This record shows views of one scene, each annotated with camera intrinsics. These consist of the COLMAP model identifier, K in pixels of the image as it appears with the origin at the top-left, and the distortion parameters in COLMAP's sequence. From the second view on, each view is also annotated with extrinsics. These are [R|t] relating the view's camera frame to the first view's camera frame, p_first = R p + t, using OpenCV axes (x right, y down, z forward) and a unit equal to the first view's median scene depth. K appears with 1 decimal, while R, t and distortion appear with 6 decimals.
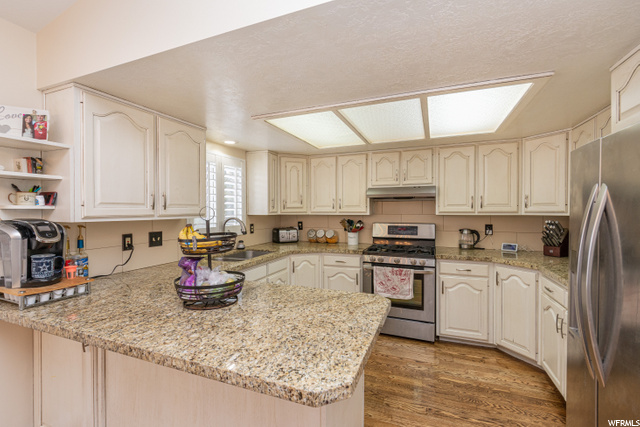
lens RADIAL K [[289.0, 0, 319.5], [0, 289.0, 213.4], [0, 0, 1]] dist [-0.010916, -0.001440]
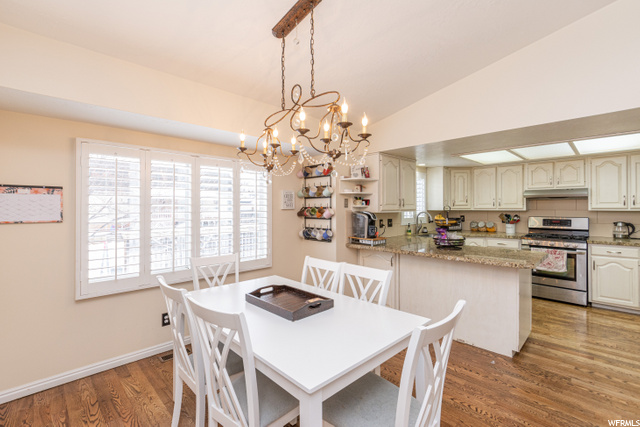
lens RADIAL K [[289.0, 0, 316.1], [0, 289.0, 205.0], [0, 0, 1]] dist [-0.010916, -0.001440]
pose [[0.910861, -0.004452, -0.412690, -0.178299], [-0.002750, 0.999854, -0.016858, 0.005202], [0.412705, 0.016490, 0.910715, -0.666957]]
